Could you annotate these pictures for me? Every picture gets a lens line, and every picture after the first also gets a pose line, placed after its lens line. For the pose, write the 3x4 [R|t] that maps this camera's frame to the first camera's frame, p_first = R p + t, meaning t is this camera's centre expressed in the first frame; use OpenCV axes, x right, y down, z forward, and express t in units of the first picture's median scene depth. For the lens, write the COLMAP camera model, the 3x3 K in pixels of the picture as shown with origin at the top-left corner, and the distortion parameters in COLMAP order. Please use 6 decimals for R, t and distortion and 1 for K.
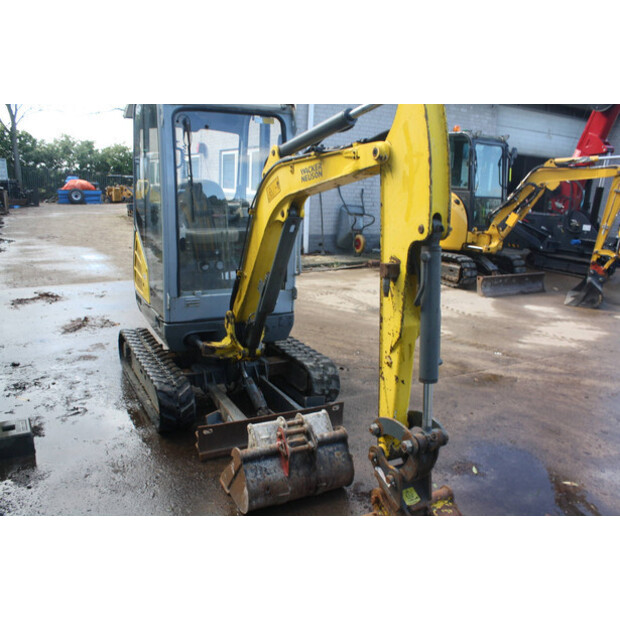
lens RADIAL K [[527.4, 0, 310.0], [0, 527.4, 310.0], [0, 0, 1]] dist [-0.163275, 0.148287]
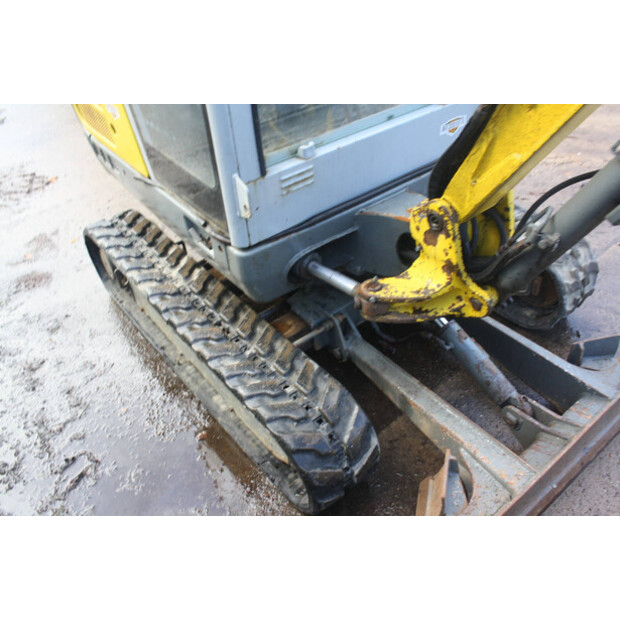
lens RADIAL K [[527.4, 0, 310.0], [0, 527.4, 310.0], [0, 0, 1]] dist [-0.163275, 0.148287]
pose [[0.977022, -0.204577, 0.059793, -0.258259], [0.153561, 0.870207, 0.468145, -0.103332], [-0.147804, -0.448206, 0.881626, 0.649236]]
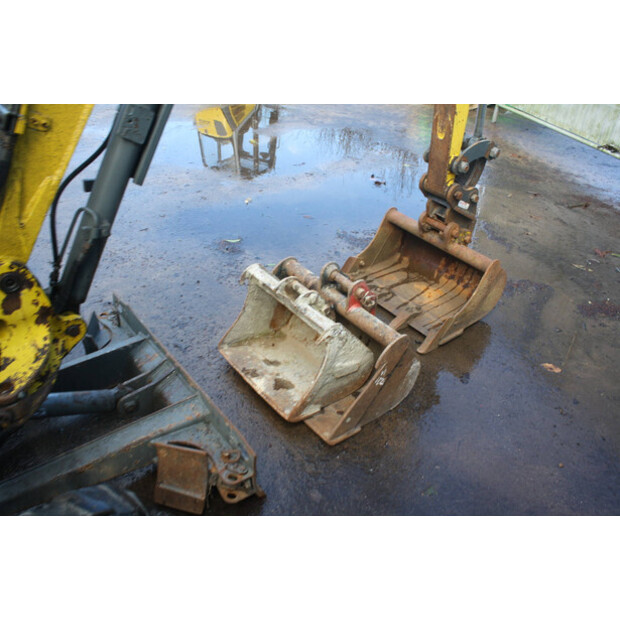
lens RADIAL K [[527.4, 0, 310.0], [0, 527.4, 310.0], [0, 0, 1]] dist [-0.163275, 0.148287]
pose [[-0.167162, -0.613036, 0.772168, -0.421898], [0.171264, 0.753227, 0.635074, -0.135464], [-0.970941, 0.238404, -0.020920, 0.786203]]
